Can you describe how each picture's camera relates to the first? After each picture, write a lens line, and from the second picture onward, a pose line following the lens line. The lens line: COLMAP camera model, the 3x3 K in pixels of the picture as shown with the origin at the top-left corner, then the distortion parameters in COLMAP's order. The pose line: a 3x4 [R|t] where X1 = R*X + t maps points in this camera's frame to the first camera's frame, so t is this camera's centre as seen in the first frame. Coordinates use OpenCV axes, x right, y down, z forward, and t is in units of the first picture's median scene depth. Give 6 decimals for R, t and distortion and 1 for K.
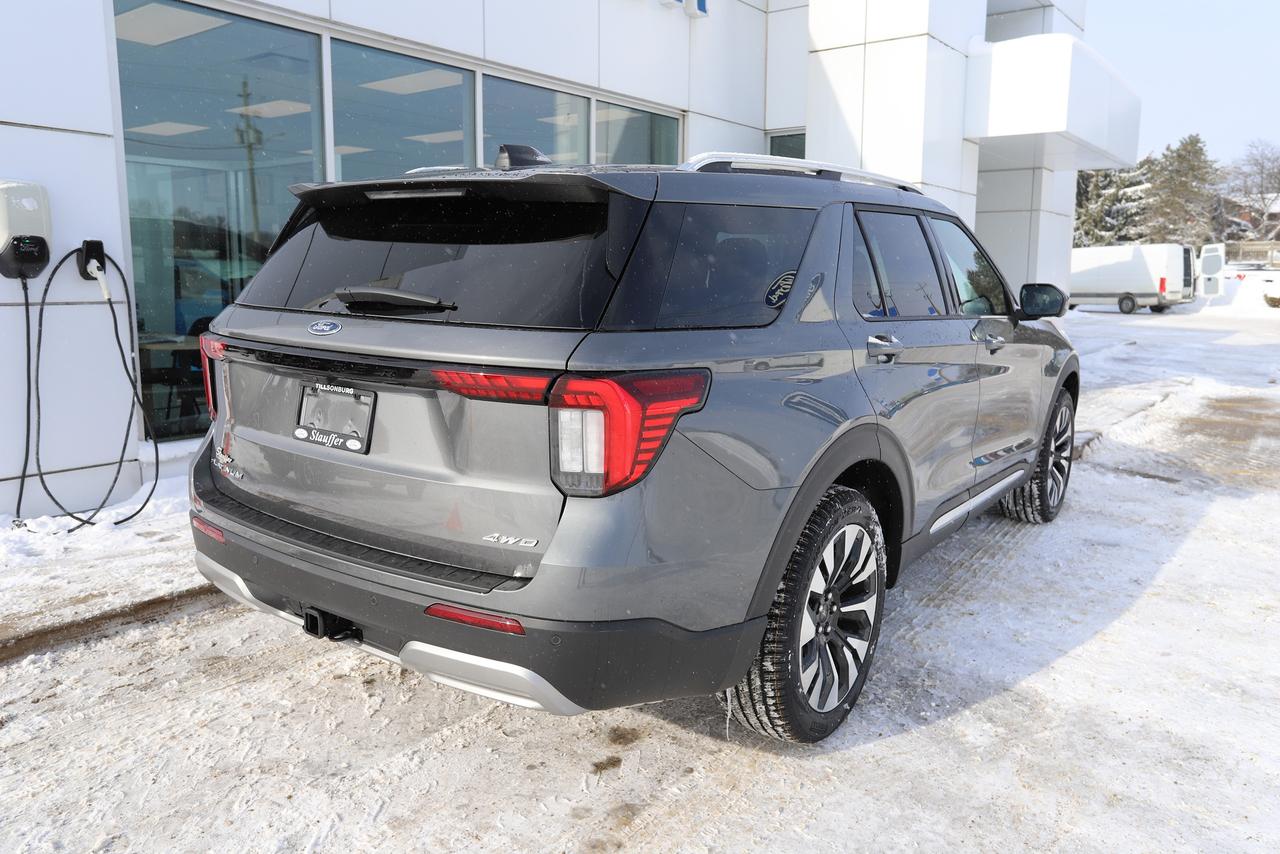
lens RADIAL K [[939.4, 0, 640.0], [0, 939.4, 427.0], [0, 0, 1]] dist [-0.003219, 0.000792]
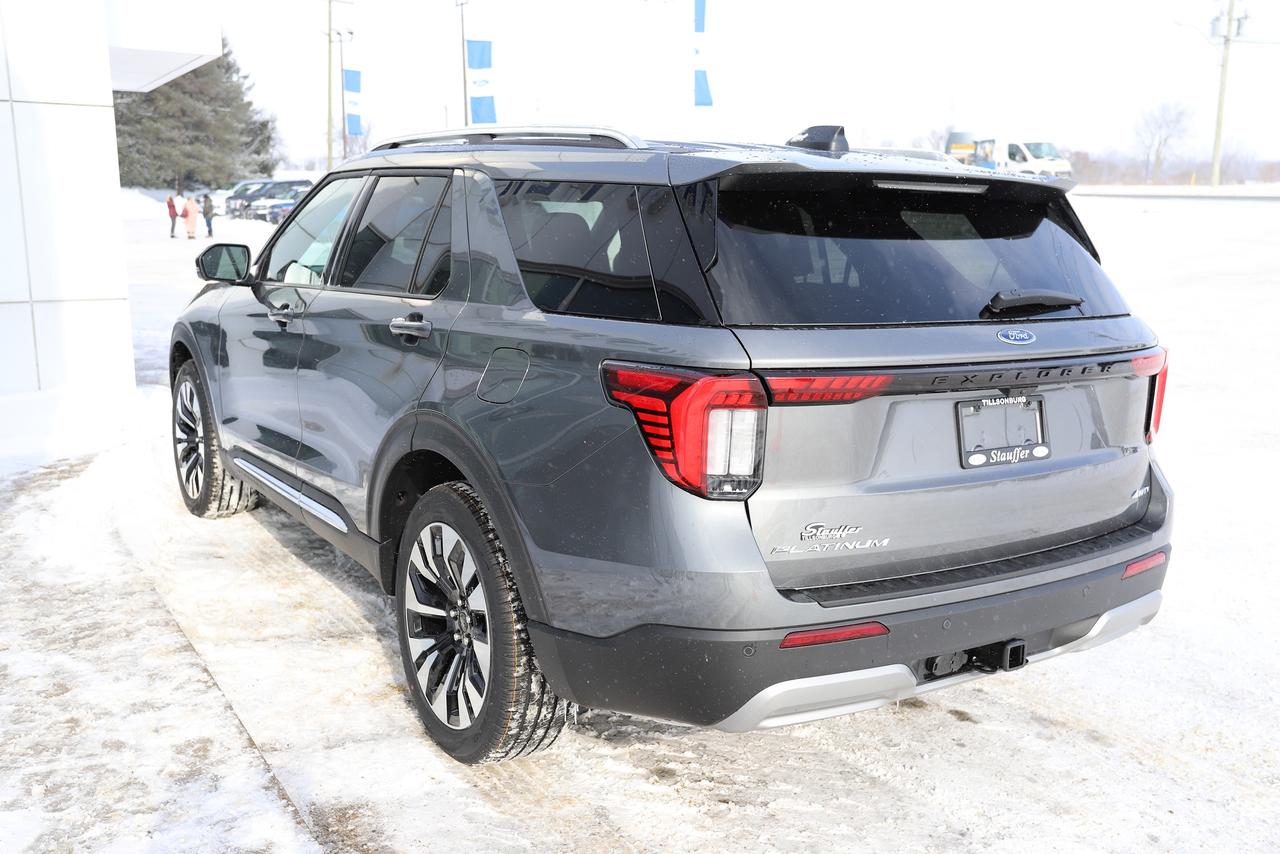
lens RADIAL K [[1206.0, 0, 642.1], [0, 1206.0, 429.7], [0, 0, 1]] dist [0.017054, 0.008982]
pose [[0.362356, -0.172904, 0.915861, -1.355120], [0.150738, 0.980577, 0.125483, -0.189359], [-0.919770, 0.092586, 0.381382, 0.761457]]
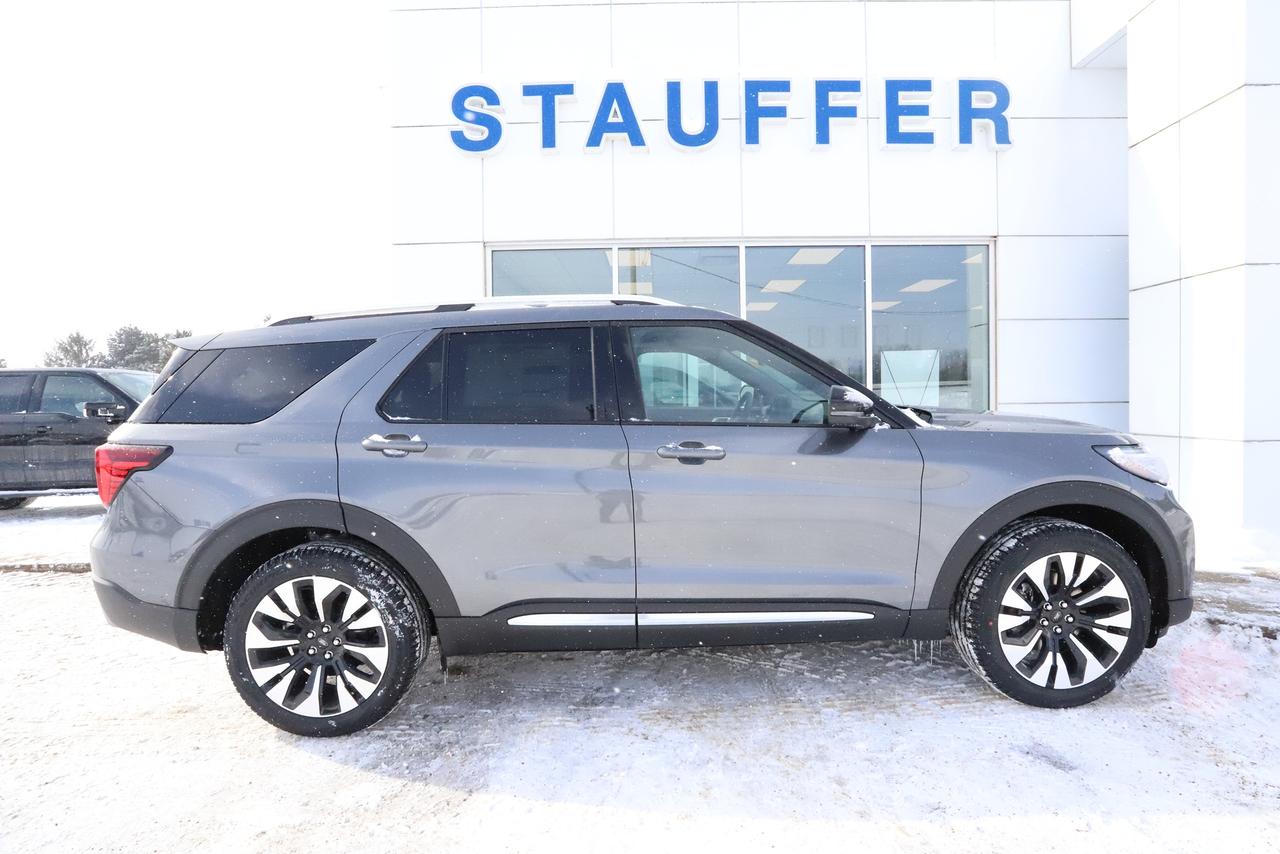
lens RADIAL K [[663.6, 0, 640.0], [0, 663.6, 427.0], [0, 0, 1]] dist [-0.020076, 0.000037]
pose [[0.585928, 0.010189, -0.810299, 1.245432], [-0.108125, 0.991963, -0.065712, -0.089979], [0.803117, 0.126116, 0.582321, 0.812973]]
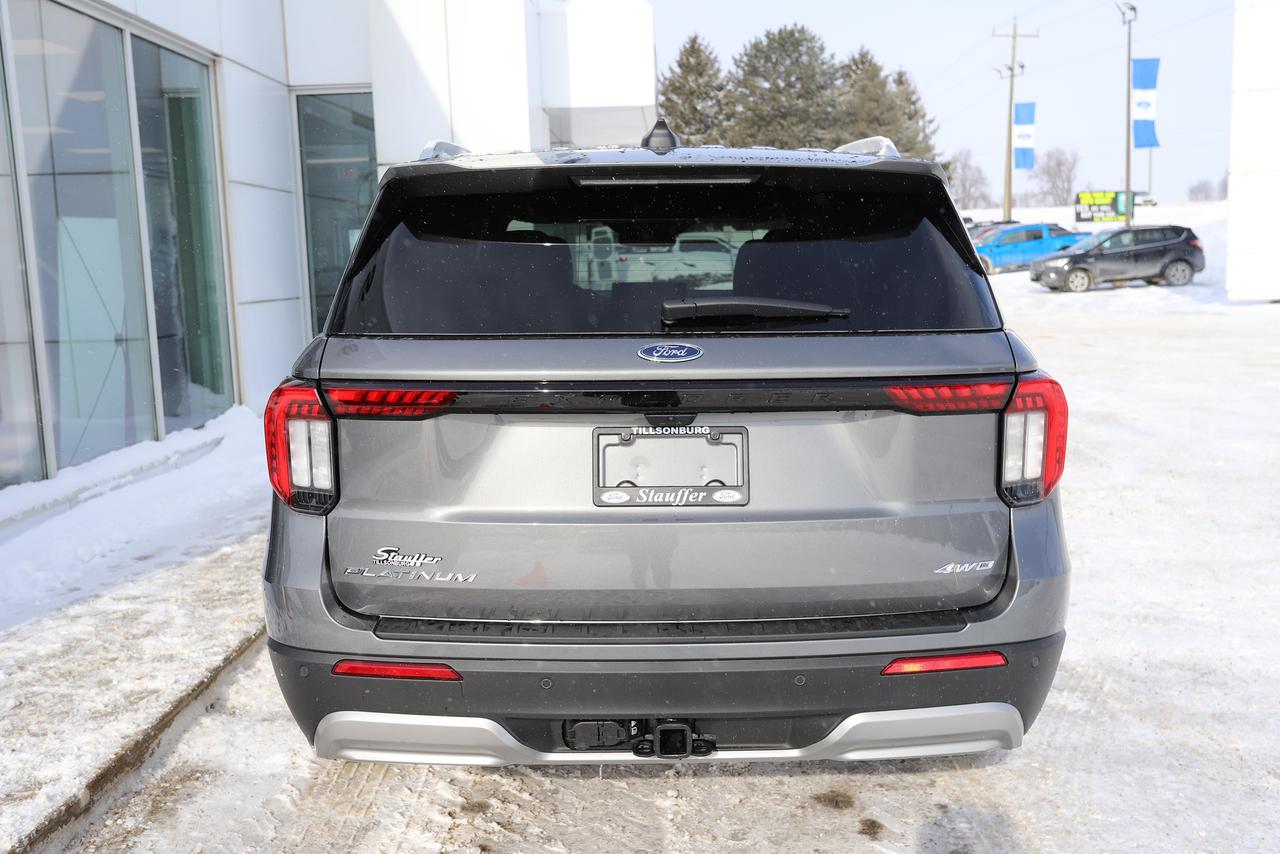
lens RADIAL K [[1206.0, 0, 642.1], [0, 1206.0, 429.7], [0, 0, 1]] dist [0.017054, 0.008982]
pose [[0.808535, -0.113056, 0.577485, -0.799522], [0.129915, 0.991450, 0.012207, -0.049676], [-0.573927, 0.065154, 0.816310, 0.174434]]
